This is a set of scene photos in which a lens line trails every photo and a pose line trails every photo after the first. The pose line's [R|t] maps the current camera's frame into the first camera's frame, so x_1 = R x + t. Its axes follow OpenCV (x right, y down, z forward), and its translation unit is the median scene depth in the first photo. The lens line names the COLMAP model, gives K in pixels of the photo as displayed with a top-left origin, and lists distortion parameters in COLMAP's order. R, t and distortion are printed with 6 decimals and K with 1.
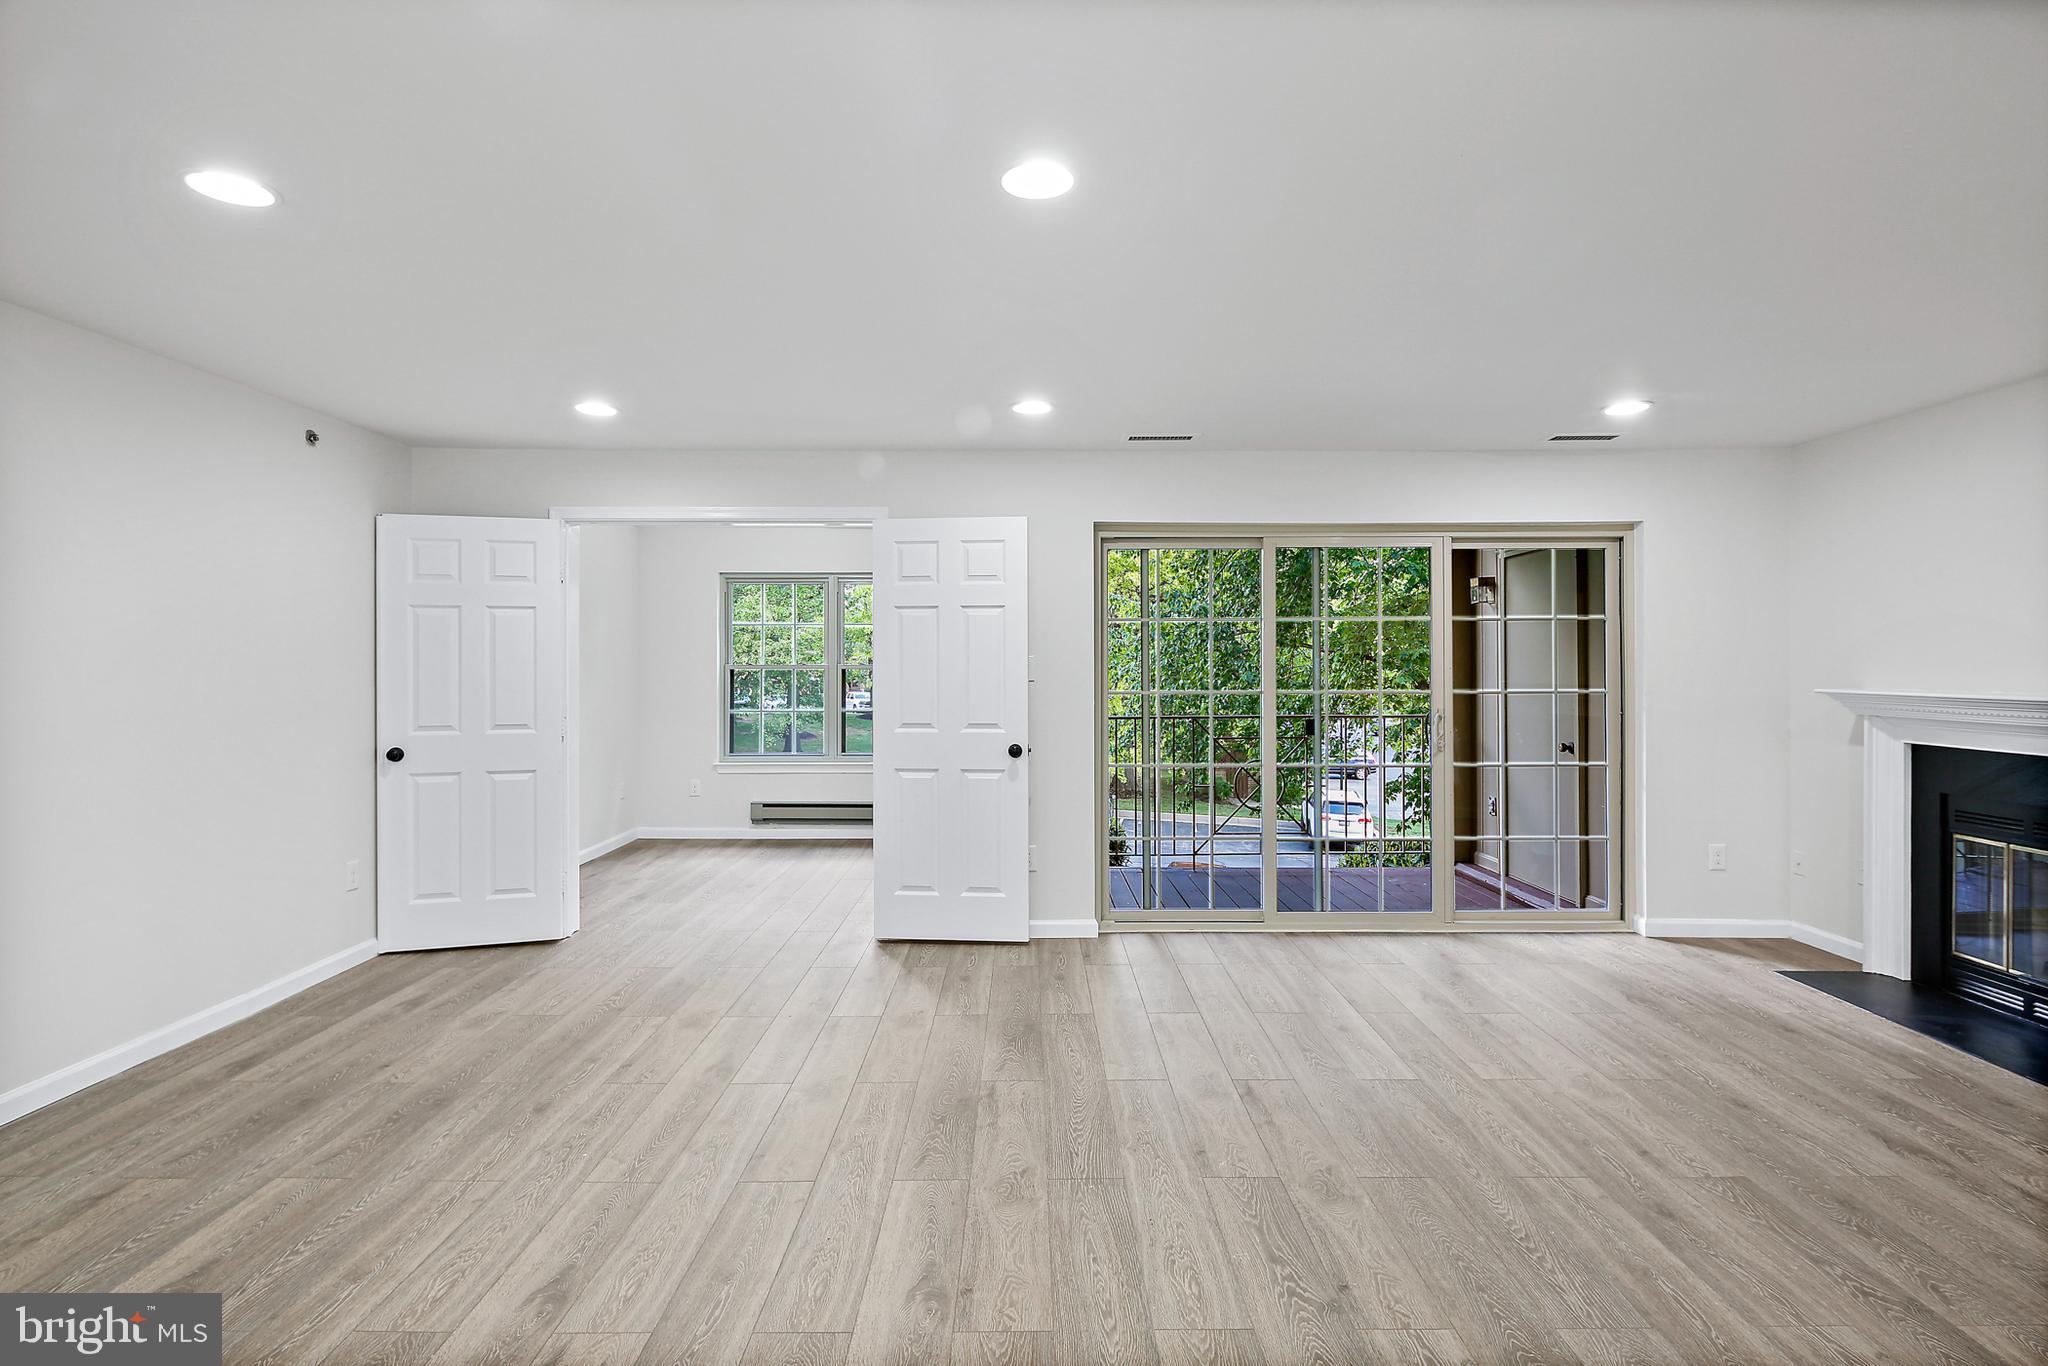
lens RADIAL K [[1004.9, 0, 1026.8], [0, 1004.9, 657.1], [0, 0, 1]] dist [0.007534, -0.005565]
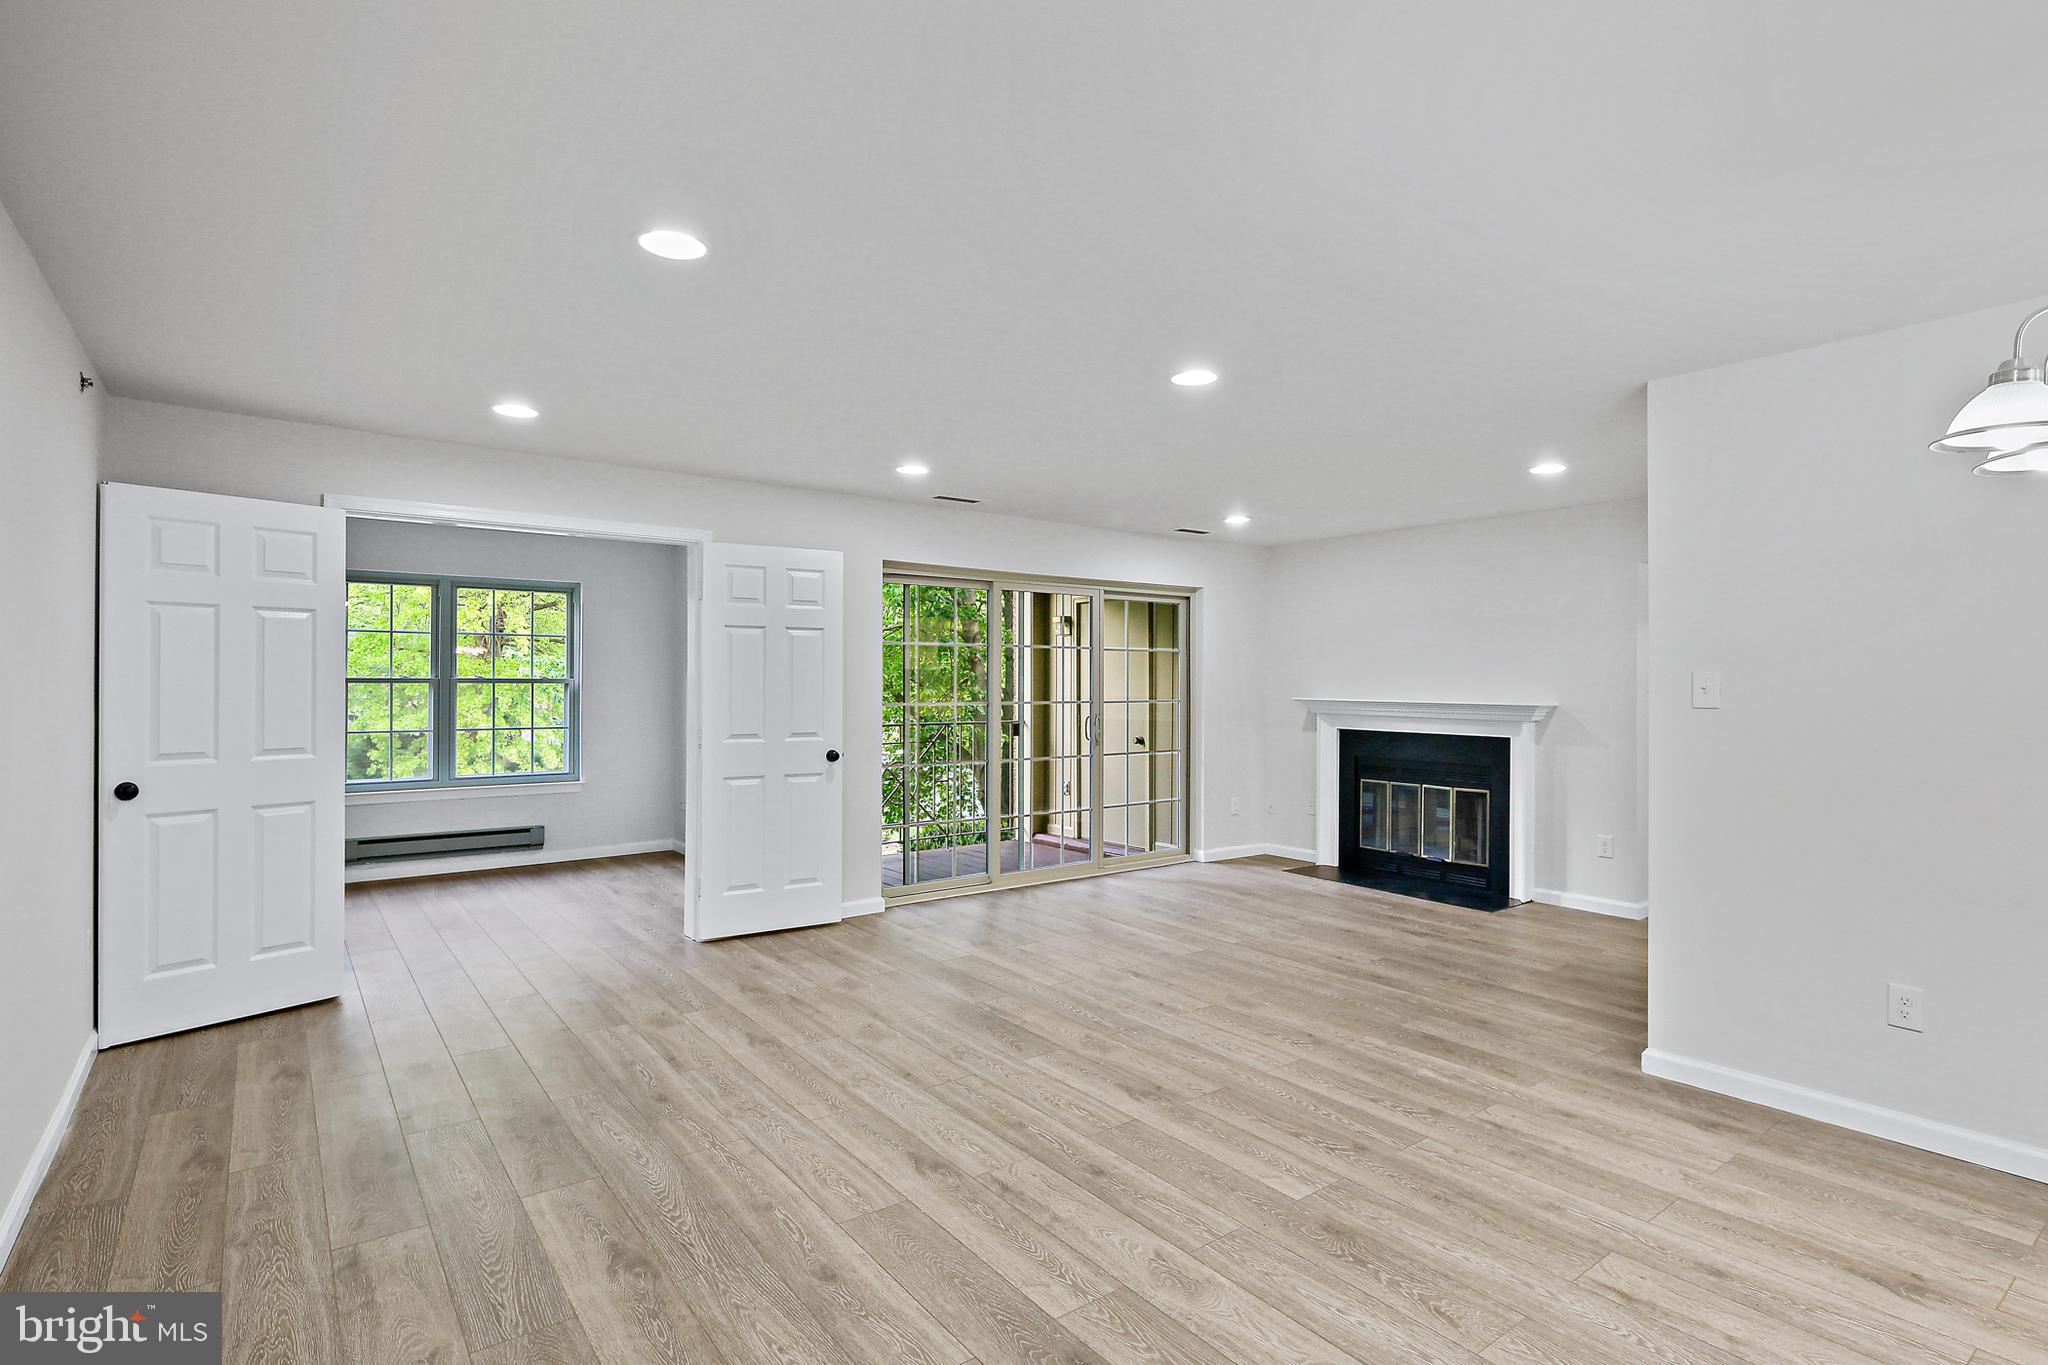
lens RADIAL K [[1004.9, 0, 1032.1], [0, 1004.9, 676.3], [0, 0, 1]] dist [0.007534, -0.005565]
pose [[0.795412, 0.008003, 0.606017, -0.669576], [-0.009916, 0.999951, -0.000190, 0.000656], [-0.605989, -0.005858, 0.795452, -0.060628]]
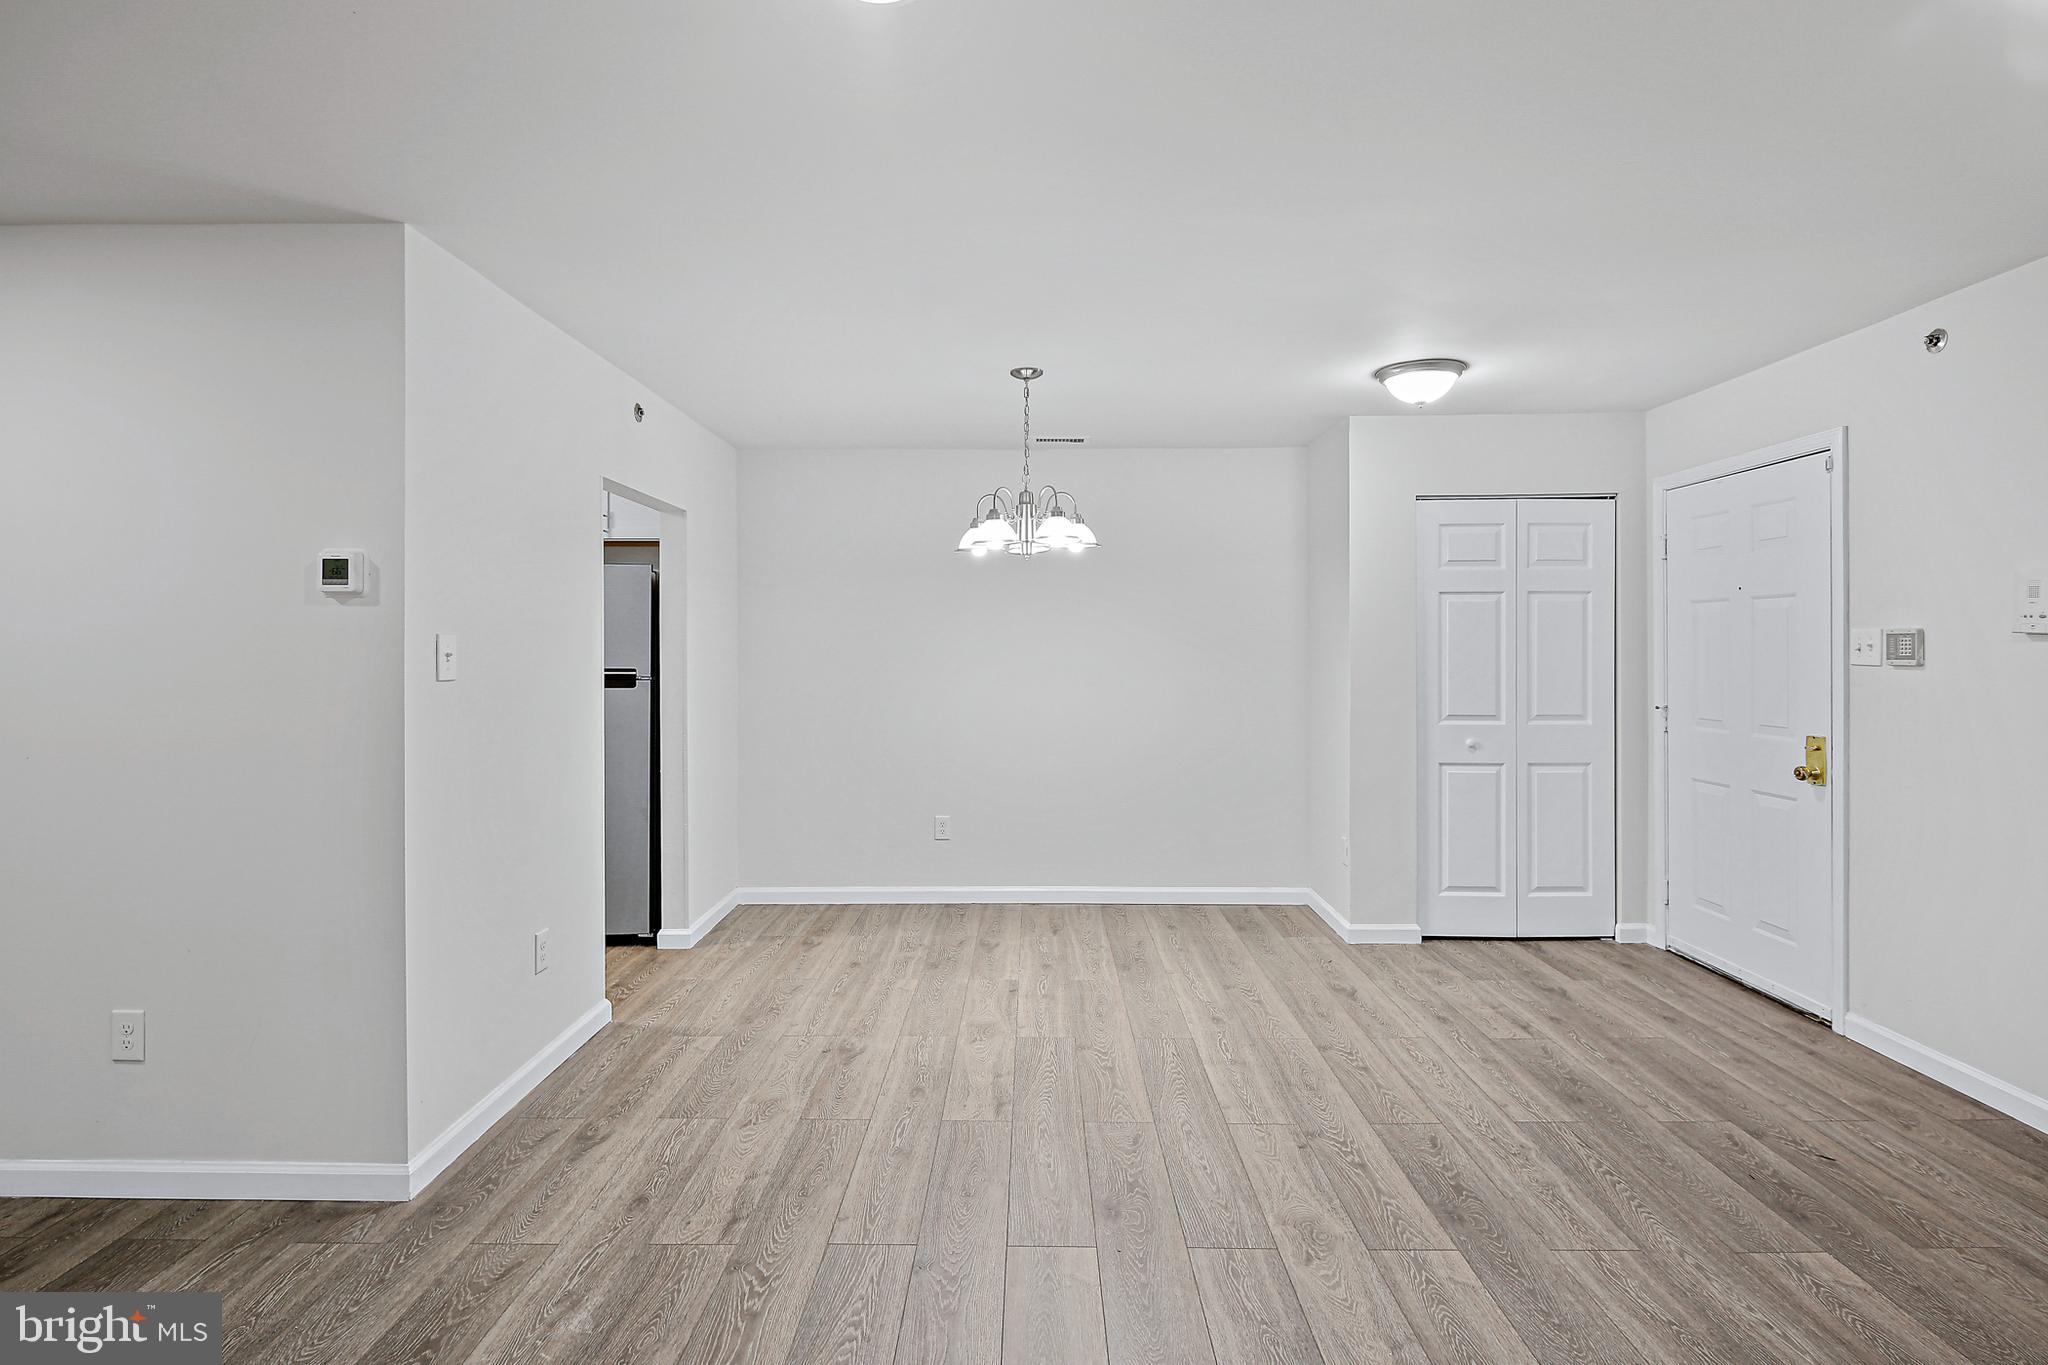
lens RADIAL K [[1004.9, 0, 1015.5], [0, 1004.9, 642.6], [0, 0, 1]] dist [0.007534, -0.005565]
pose [[-0.999811, 0.004461, 0.018938, -0.058579], [0.004145, 0.999852, -0.016694, 0.009668], [-0.019010, -0.016613, -0.999681, 0.997229]]
